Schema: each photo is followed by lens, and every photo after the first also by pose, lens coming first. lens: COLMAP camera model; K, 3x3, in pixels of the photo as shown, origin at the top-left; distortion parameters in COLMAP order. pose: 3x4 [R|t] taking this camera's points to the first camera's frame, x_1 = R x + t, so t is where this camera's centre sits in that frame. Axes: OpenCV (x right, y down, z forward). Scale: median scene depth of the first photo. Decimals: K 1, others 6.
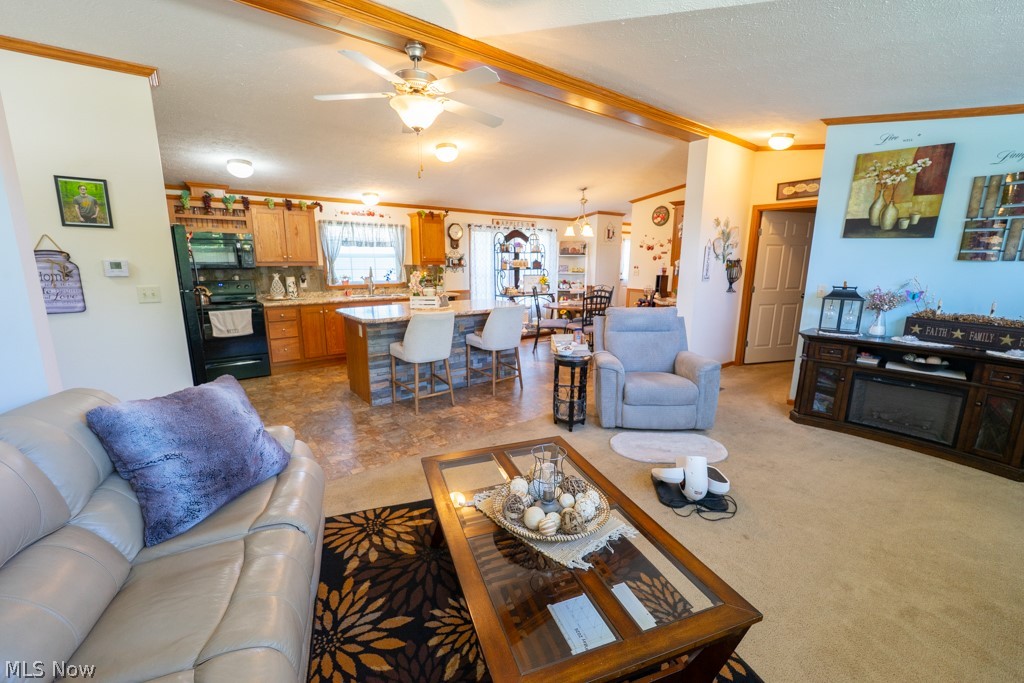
lens RADIAL K [[415.6, 0, 513.4], [0, 415.6, 343.3], [0, 0, 1]] dist [-0.007329, -0.001877]
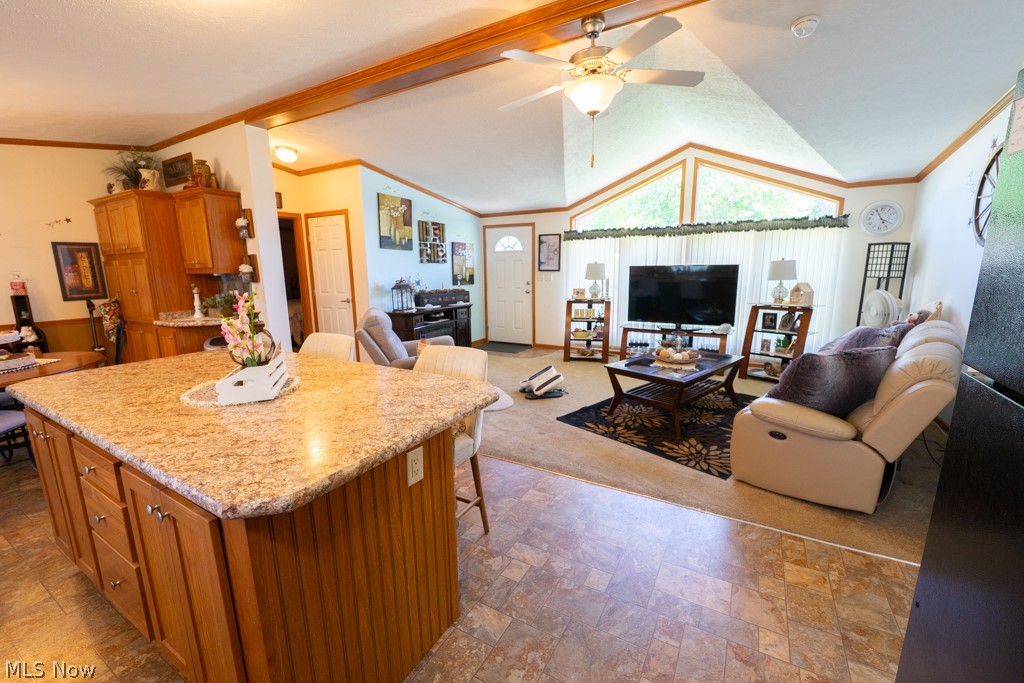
lens RADIAL K [[415.6, 0, 512.6], [0, 415.6, 341.6], [0, 0, 1]] dist [-0.007329, -0.001877]
pose [[-0.373702, -0.164011, 0.912933, -0.515071], [0.196710, 0.947841, 0.250803, -0.145544], [-0.906450, 0.273309, -0.321948, 0.758804]]
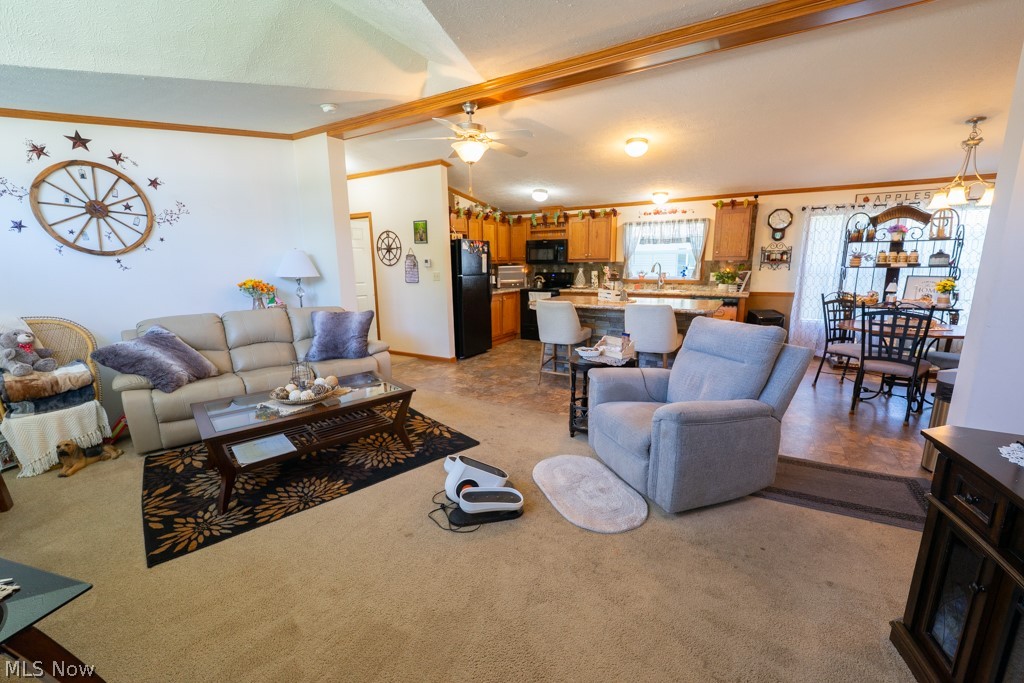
lens RADIAL K [[415.6, 0, 510.7], [0, 415.6, 344.4], [0, 0, 1]] dist [-0.007329, -0.001877]
pose [[0.362079, 0.173994, -0.915765, 0.576155], [-0.169692, 0.978312, 0.118784, -0.049807], [0.916572, 0.112389, 0.383752, 0.313021]]
